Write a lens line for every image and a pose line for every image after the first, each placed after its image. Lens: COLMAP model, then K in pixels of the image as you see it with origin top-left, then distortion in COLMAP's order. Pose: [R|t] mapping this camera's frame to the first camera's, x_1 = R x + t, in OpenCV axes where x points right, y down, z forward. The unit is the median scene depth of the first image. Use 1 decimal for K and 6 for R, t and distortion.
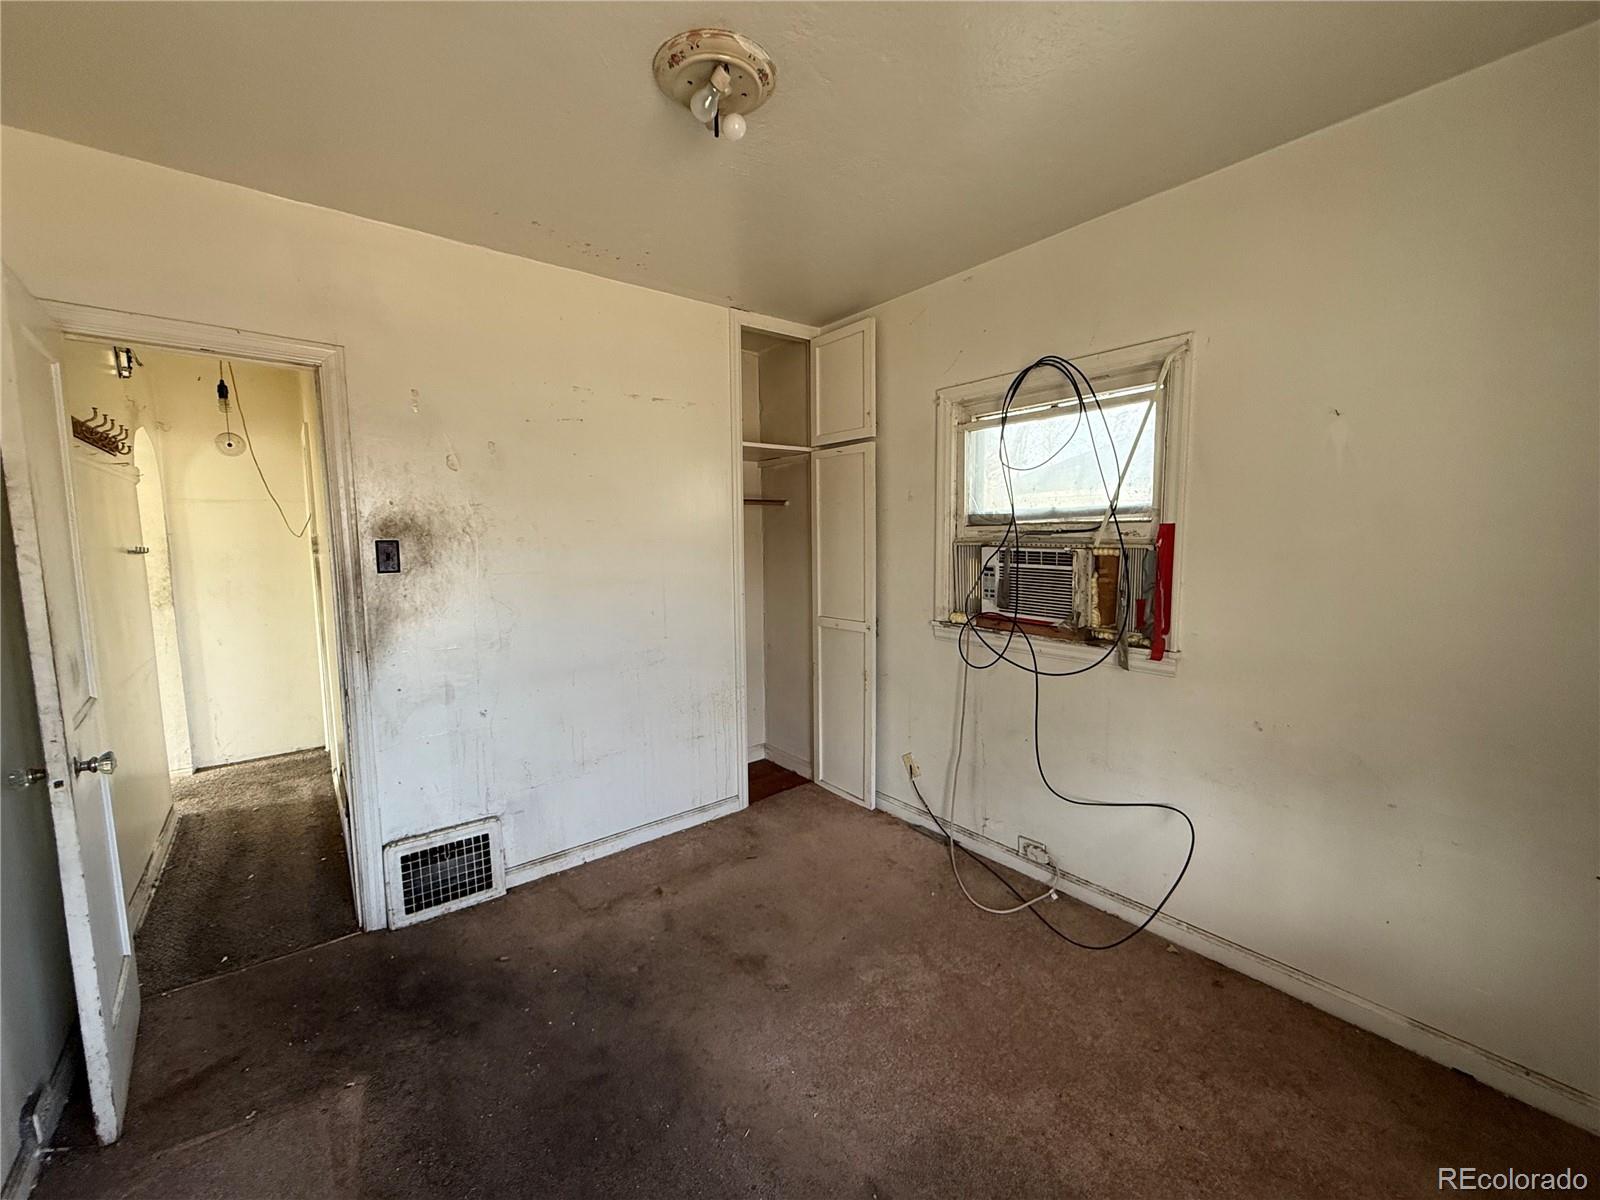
lens RADIAL K [[641.6, 0, 801.0], [0, 641.6, 596.0], [0, 0, 1]] dist [0.000043, 0.000156]
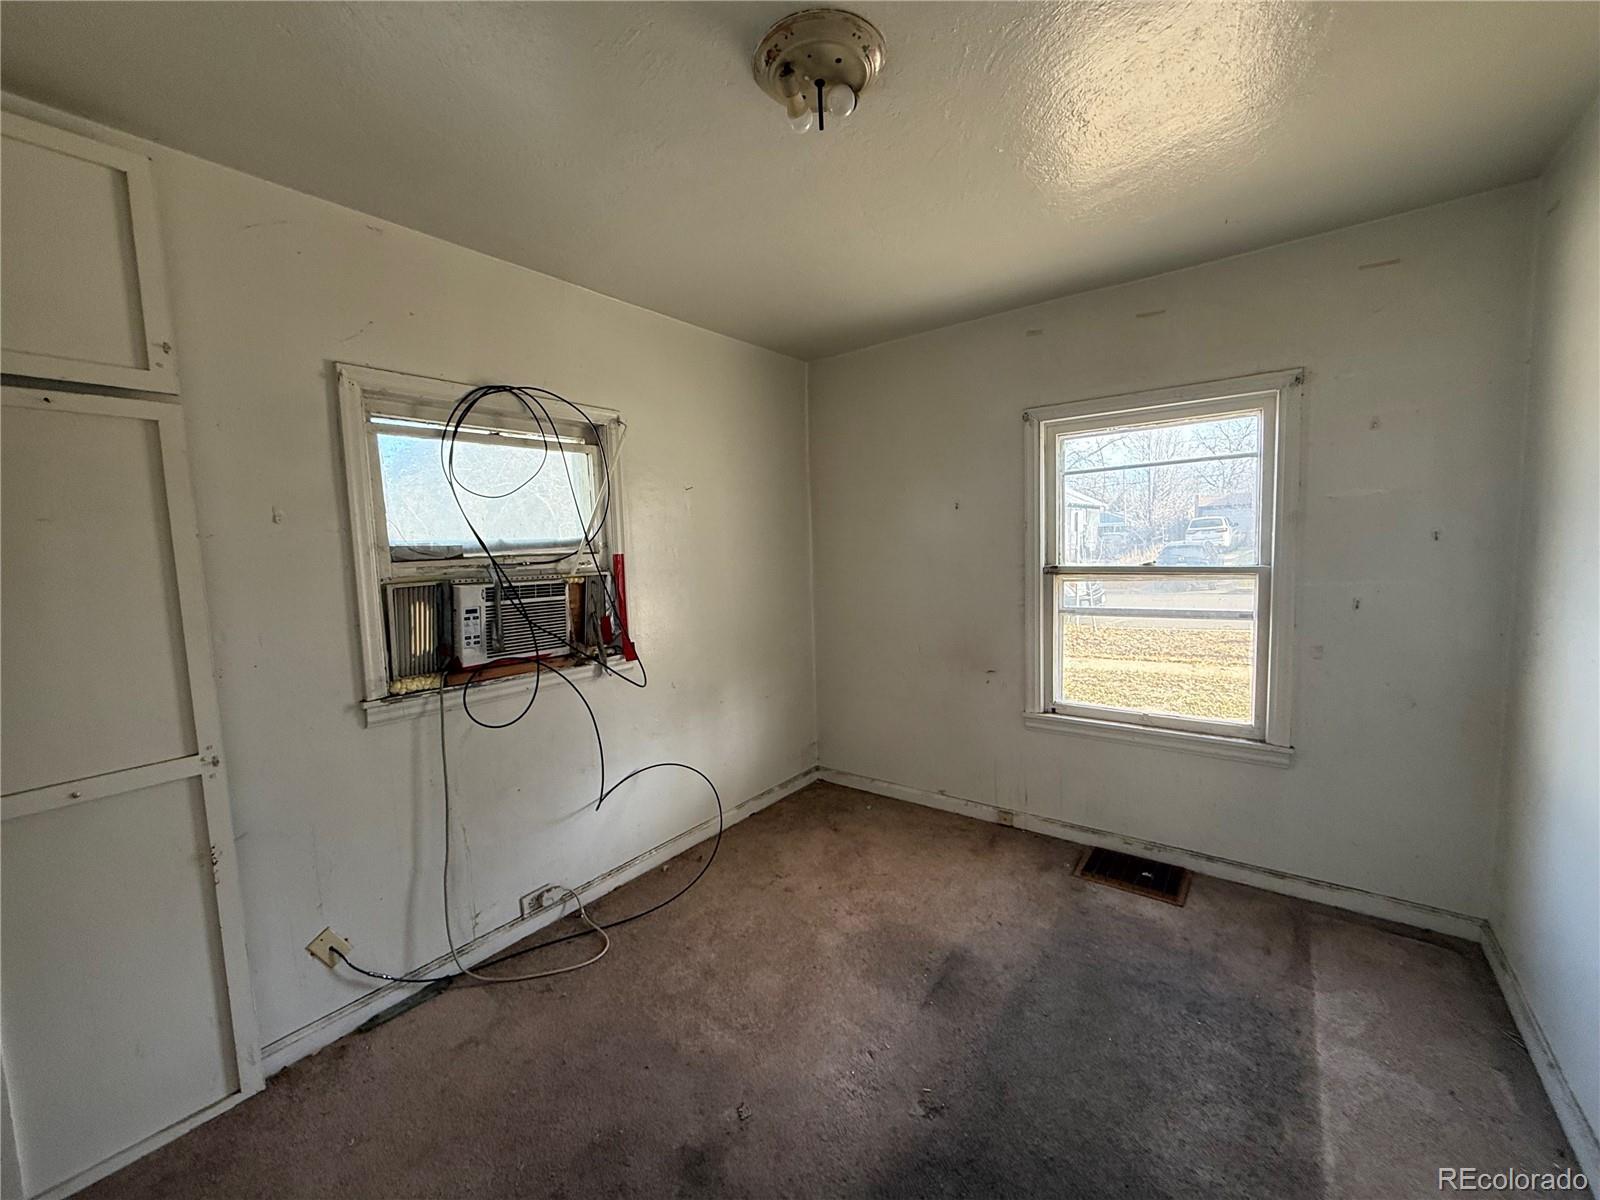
lens RADIAL K [[641.6, 0, 801.3], [0, 641.6, 601.1], [0, 0, 1]] dist [0.000043, 0.000156]
pose [[-0.244047, -0.071169, 0.967148, -0.636060], [0.131632, 0.985642, 0.105746, -0.089493], [-0.960788, 0.153115, -0.231175, 0.802341]]
